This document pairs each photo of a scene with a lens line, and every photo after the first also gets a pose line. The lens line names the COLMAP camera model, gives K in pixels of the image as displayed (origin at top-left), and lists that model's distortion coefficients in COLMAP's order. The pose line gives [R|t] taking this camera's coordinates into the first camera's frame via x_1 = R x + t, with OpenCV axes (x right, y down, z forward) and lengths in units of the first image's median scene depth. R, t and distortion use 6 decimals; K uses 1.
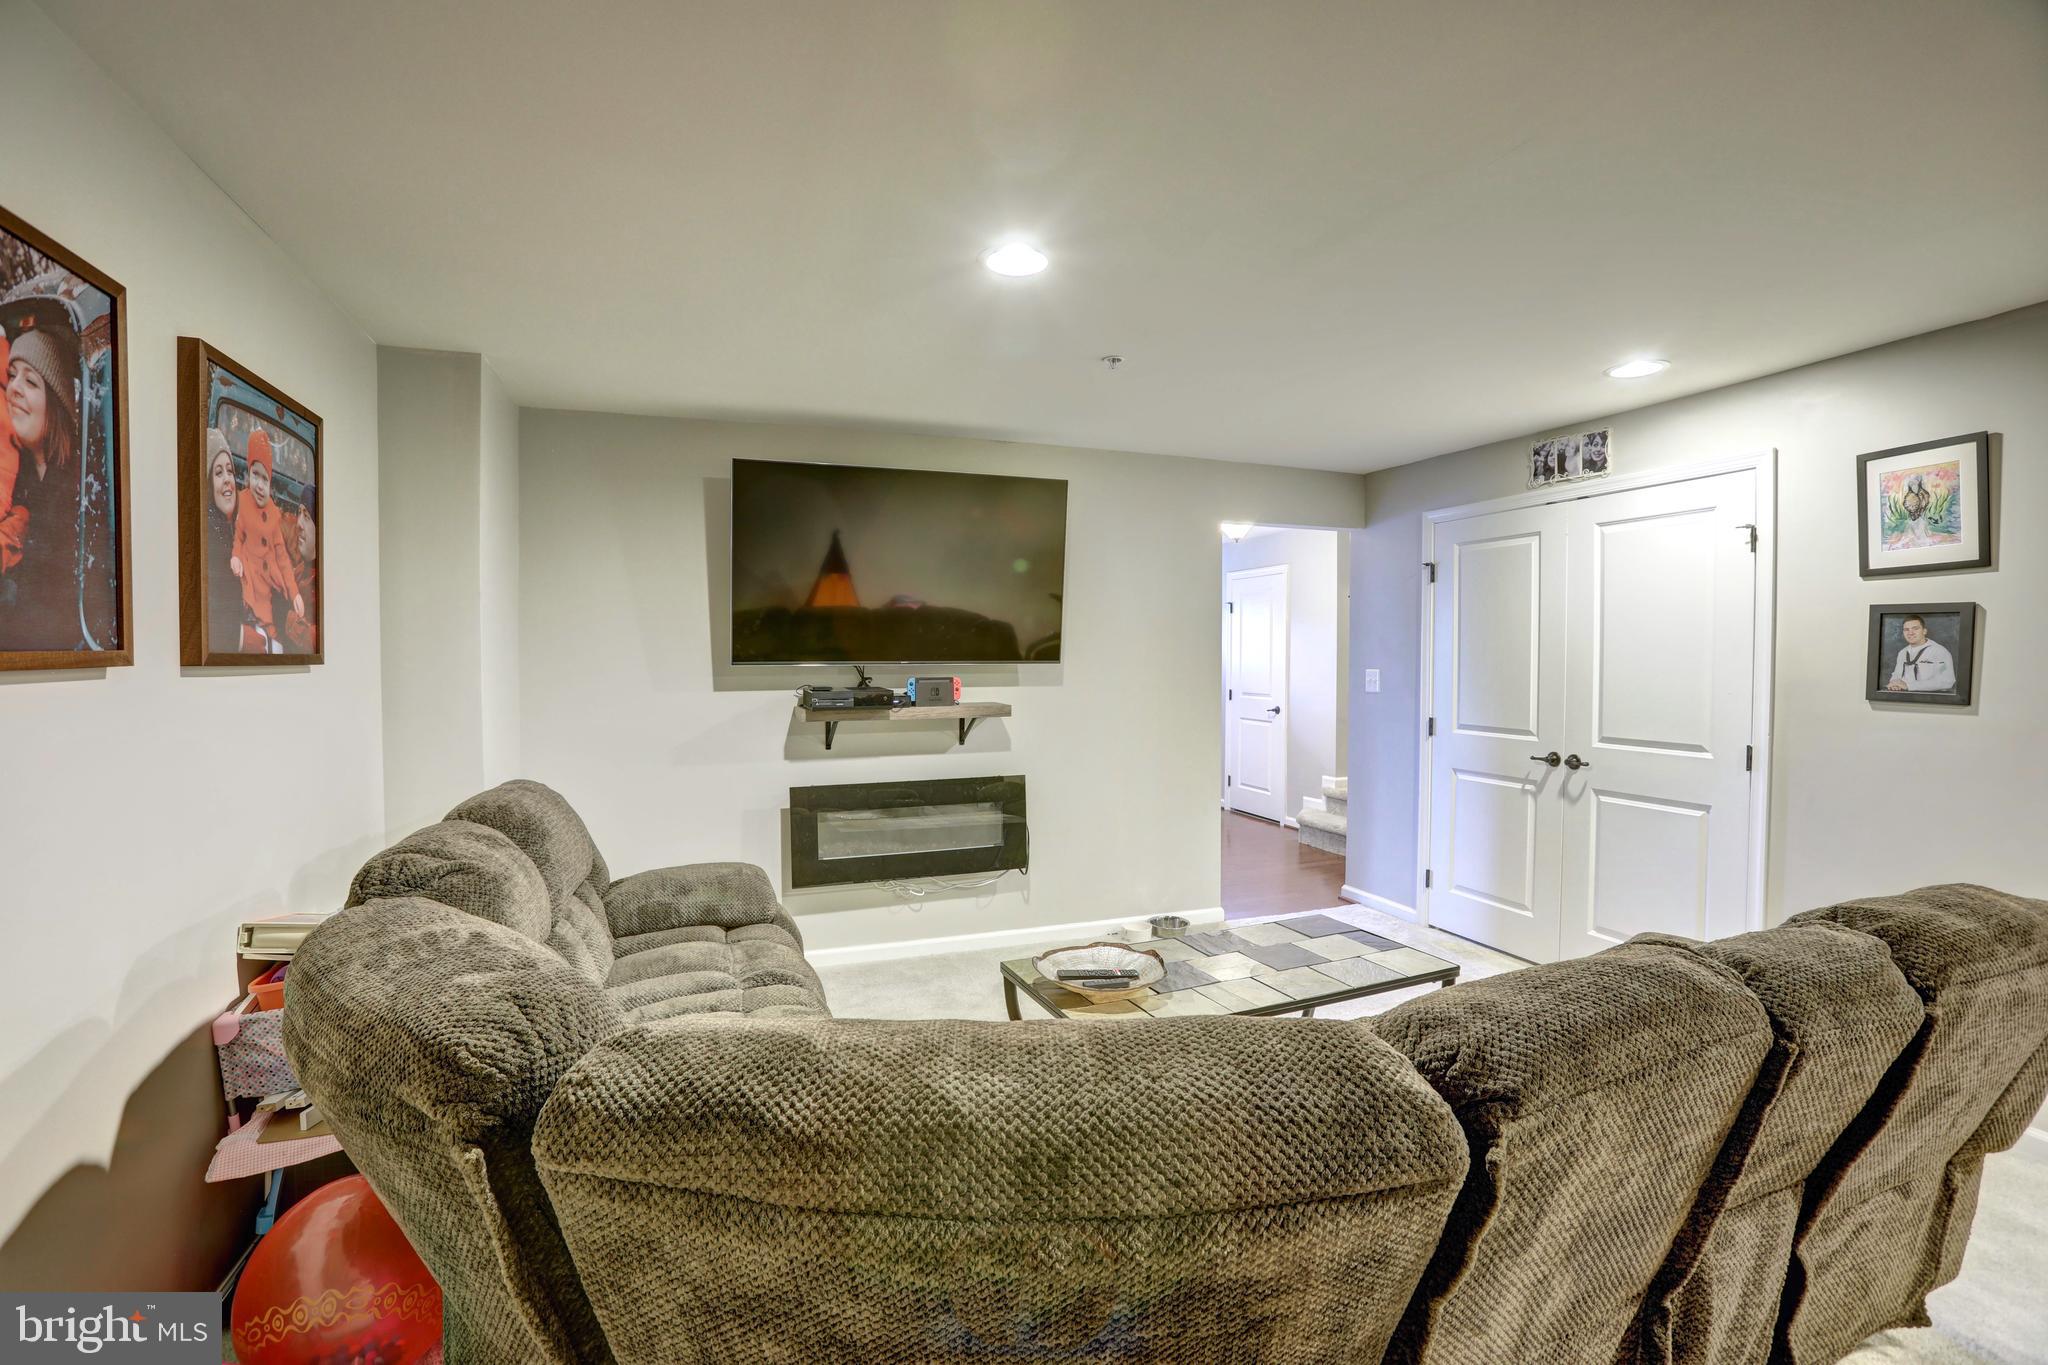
lens RADIAL K [[940.5, 0, 1020.0], [0, 940.5, 675.6], [0, 0, 1]] dist [-0.052200, 0.008894]
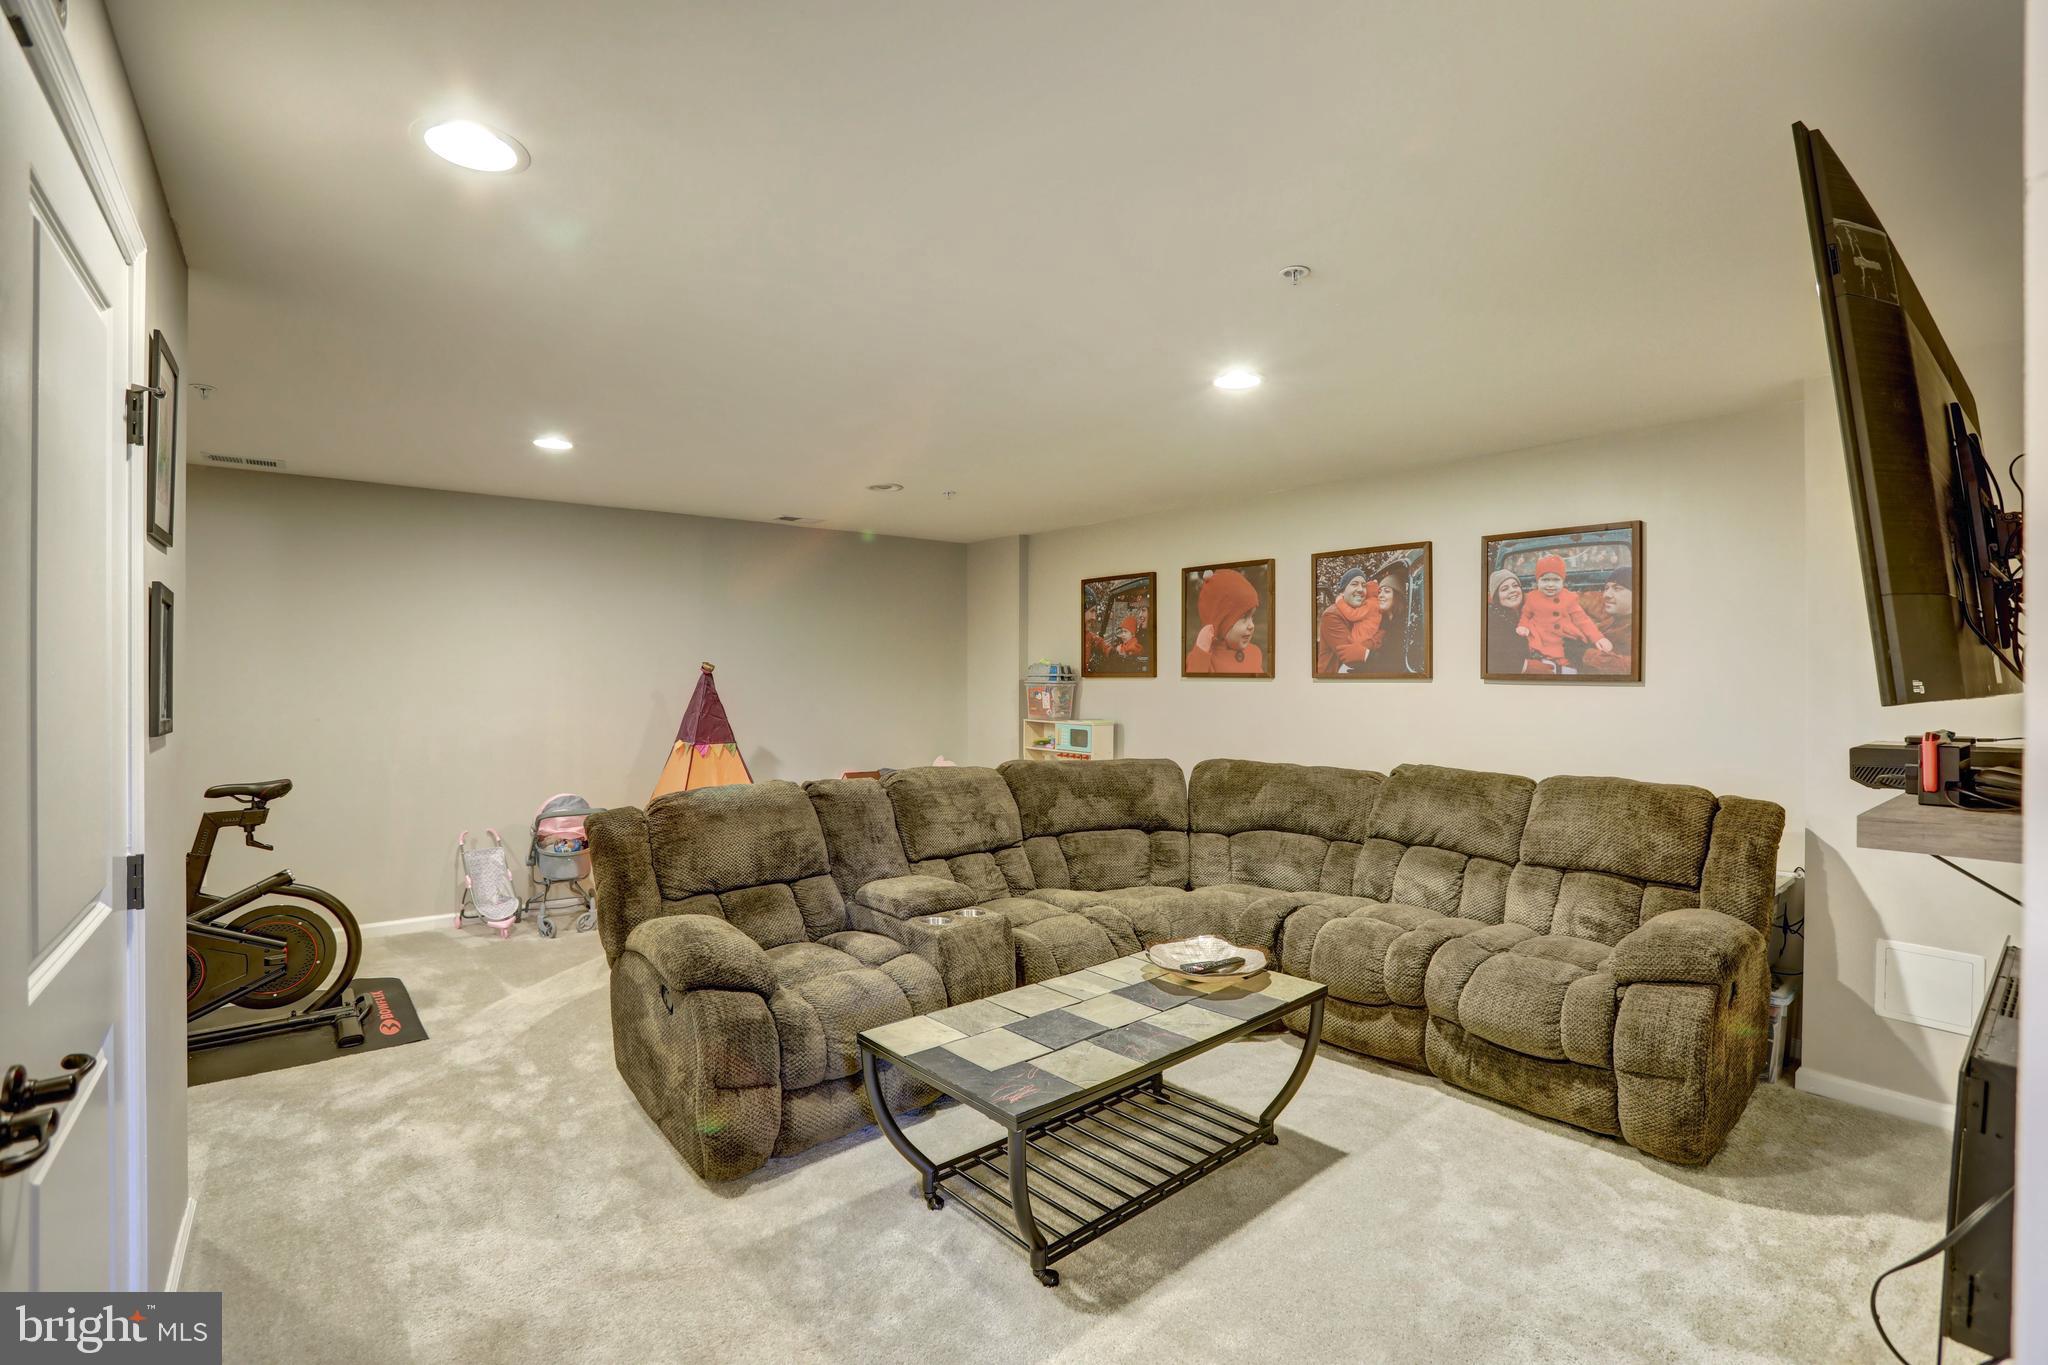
lens RADIAL K [[940.5, 0, 1023.6], [0, 940.5, 676.4], [0, 0, 1]] dist [-0.052200, 0.008894]
pose [[-0.950786, 0.000592, -0.309847, 1.012144], [-0.008903, 0.999533, 0.029227, -0.082745], [0.309720, 0.030548, -0.950337, 3.141518]]
